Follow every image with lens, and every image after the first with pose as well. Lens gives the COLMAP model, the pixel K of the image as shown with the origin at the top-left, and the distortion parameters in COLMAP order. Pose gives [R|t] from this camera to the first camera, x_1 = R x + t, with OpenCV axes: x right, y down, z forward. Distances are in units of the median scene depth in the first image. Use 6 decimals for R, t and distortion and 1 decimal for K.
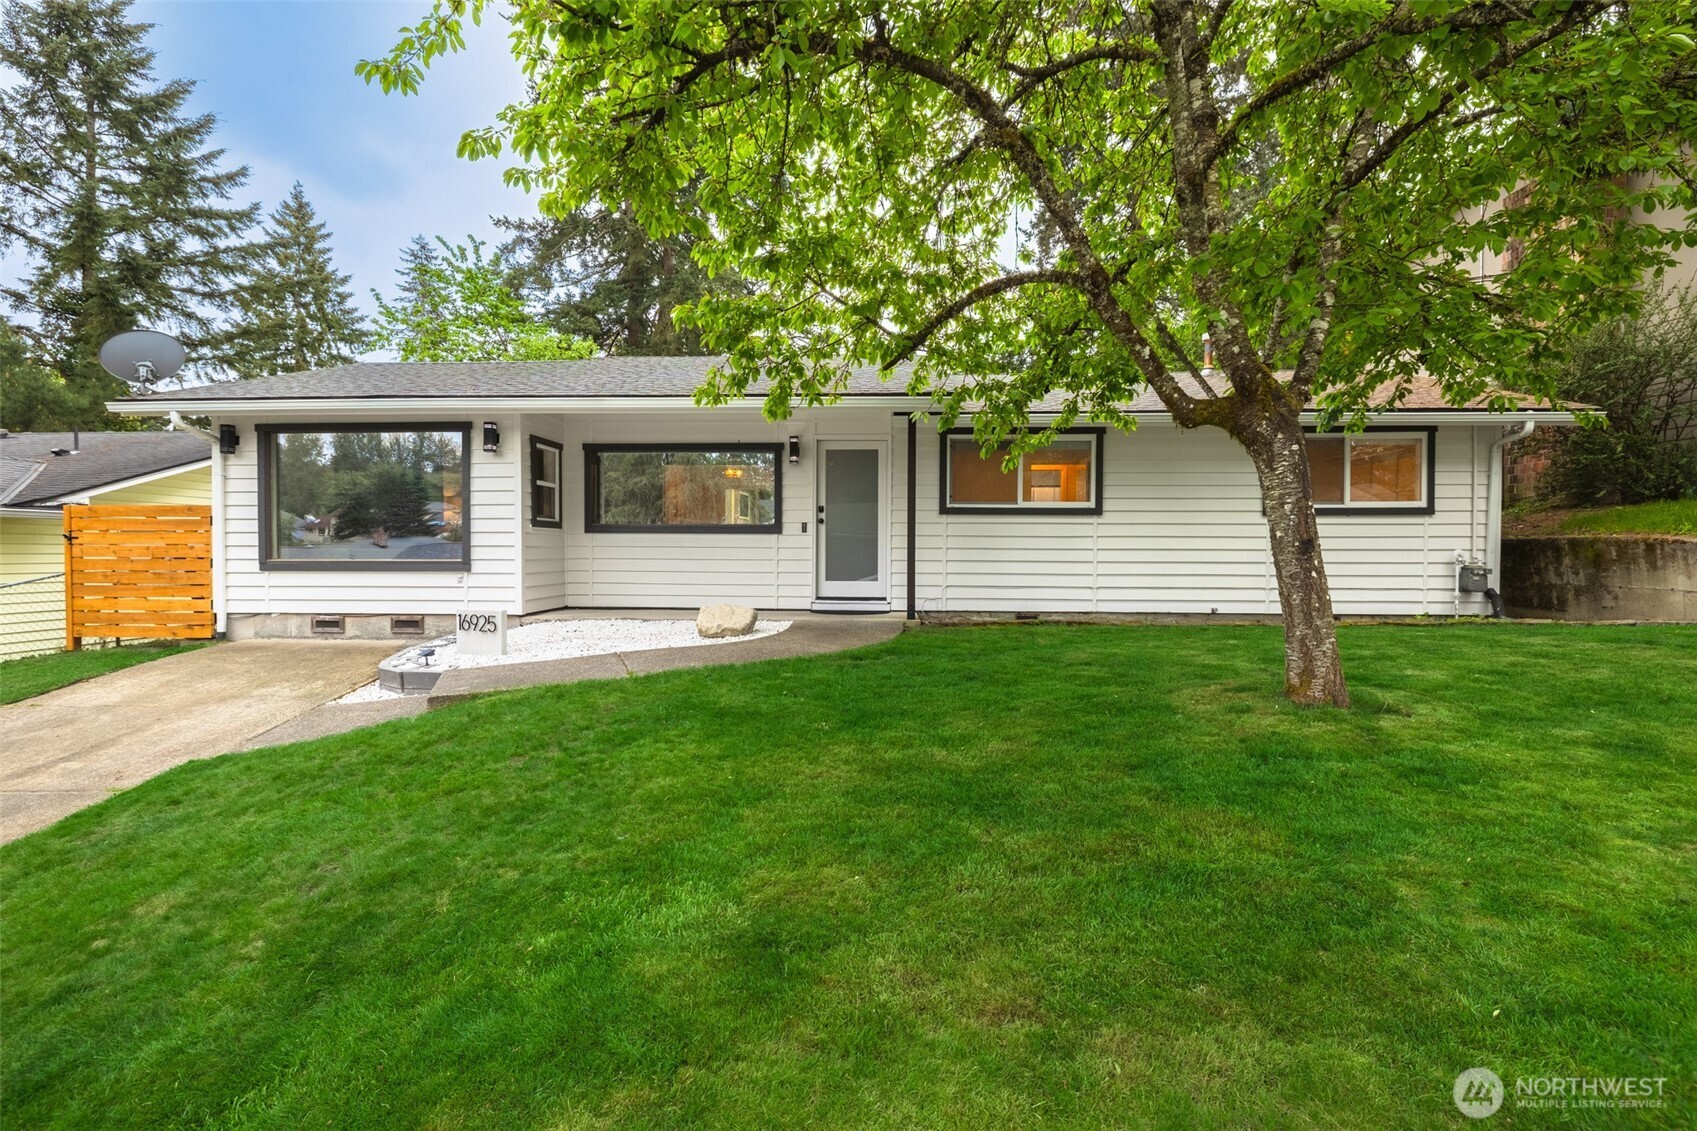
lens RADIAL K [[779.6, 0, 841.2], [0, 779.6, 558.5], [0, 0, 1]] dist [-0.000175, 0.000043]
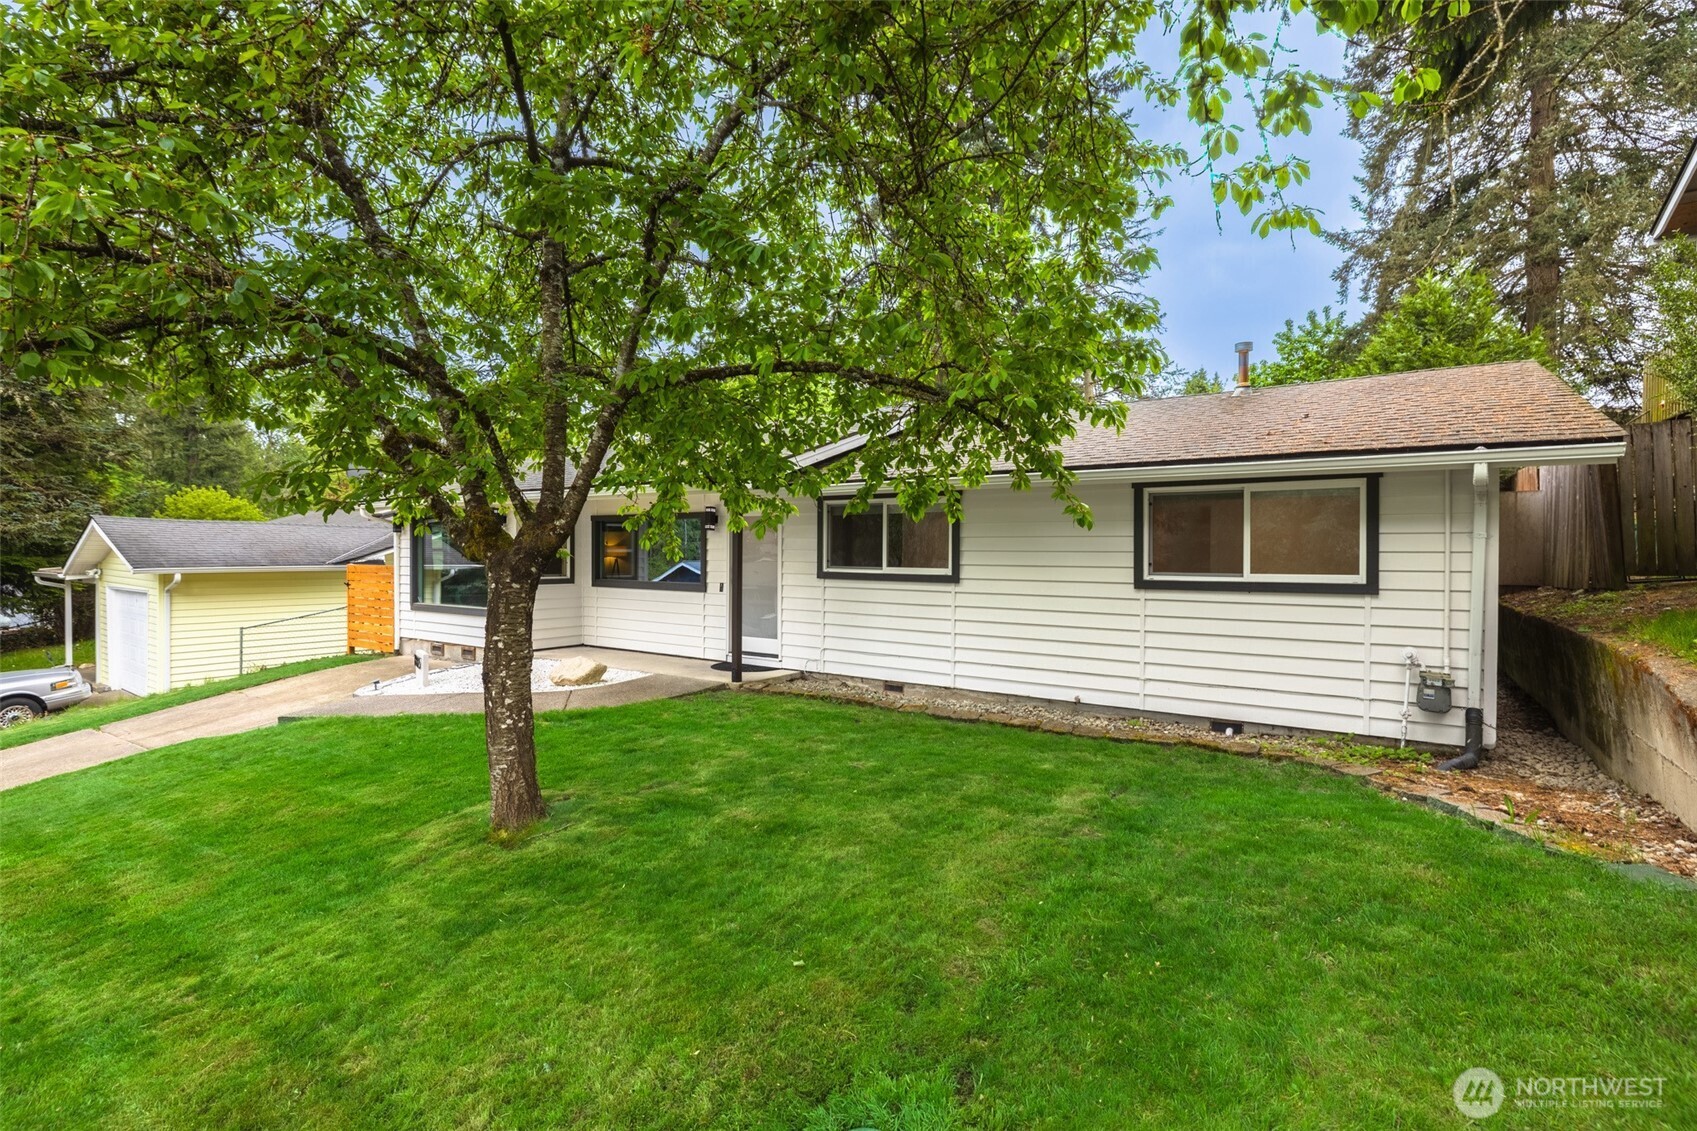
lens RADIAL K [[776.9, 0, 832.0], [0, 776.9, 540.8], [0, 0, 1]] dist [-0.004150, -0.000279]
pose [[0.850291, -0.006618, -0.526272, 0.717020], [-0.008568, 0.999614, -0.026413, -0.083292], [0.526244, 0.026968, 0.849906, 0.142169]]
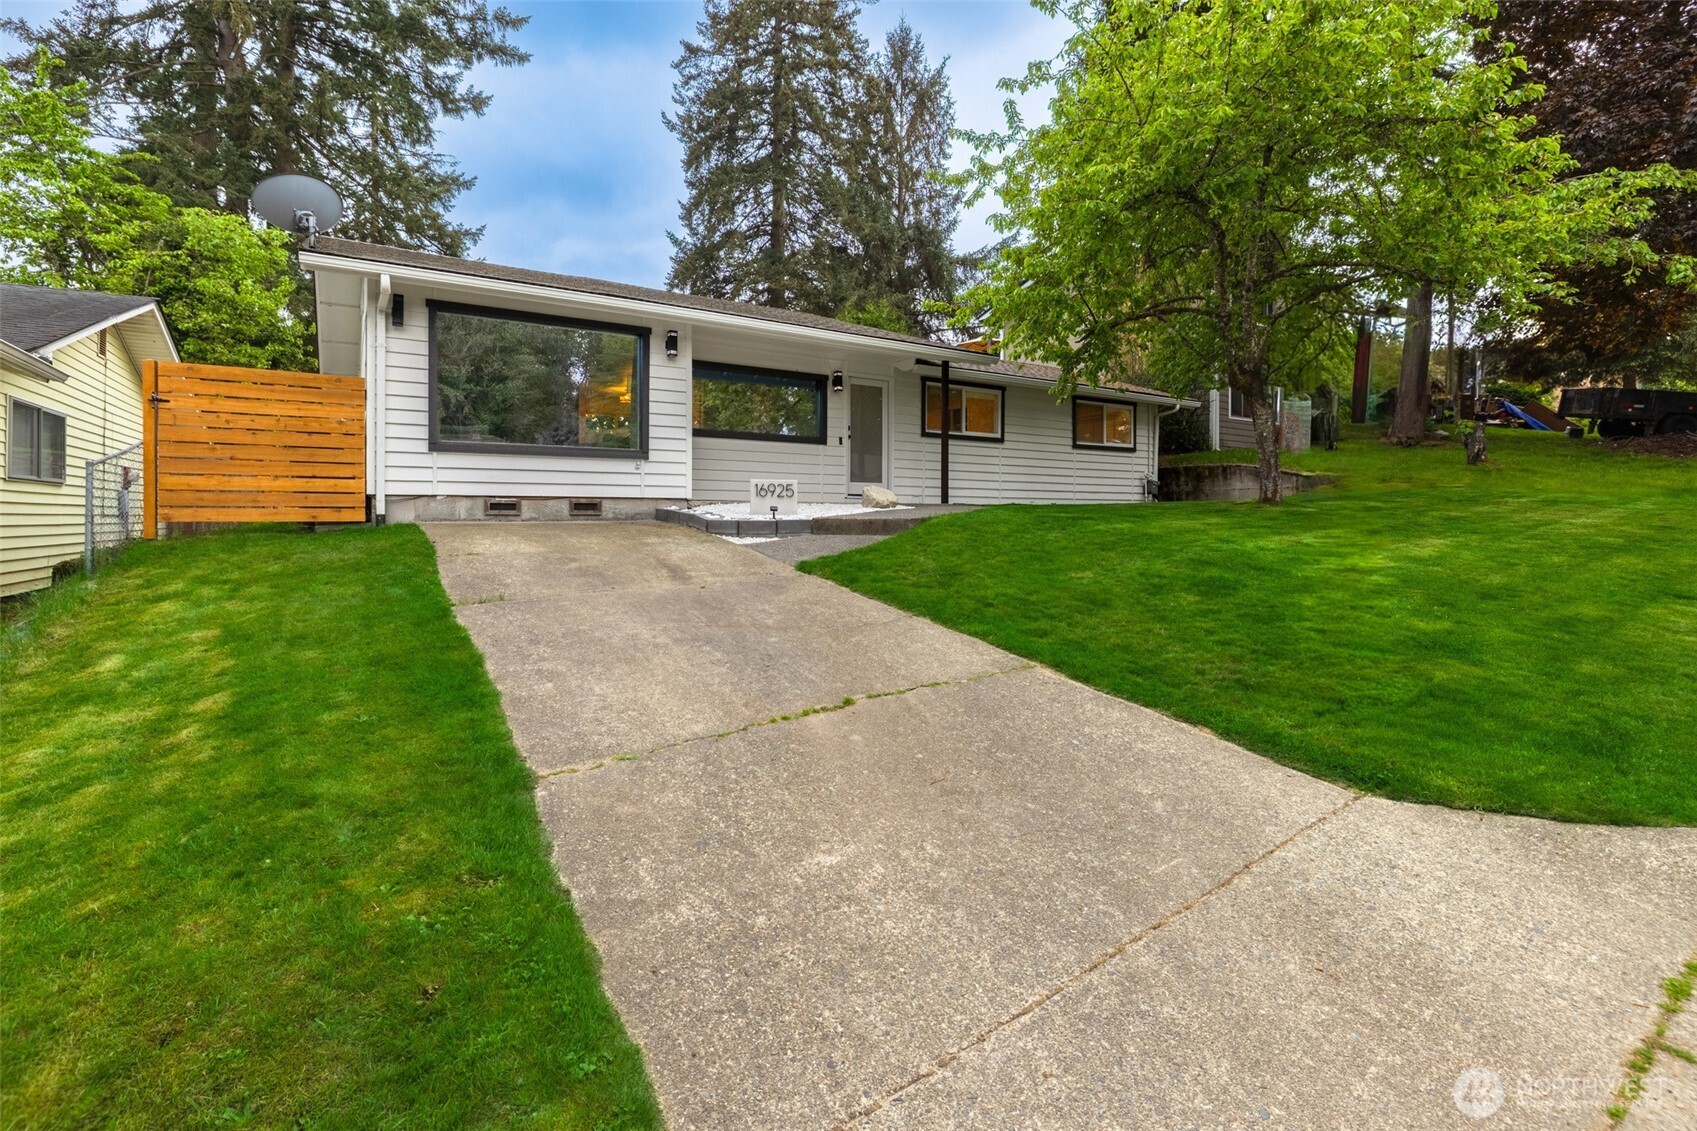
lens RADIAL K [[778.6, 0, 840.1], [0, 778.6, 520.9], [0, 0, 1]] dist [-0.002715, -0.000373]
pose [[0.813547, -0.004080, 0.581485, -0.866592], [0.006737, 0.999974, -0.002409, 0.105313], [-0.581461, 0.005877, 0.813553, -0.075906]]
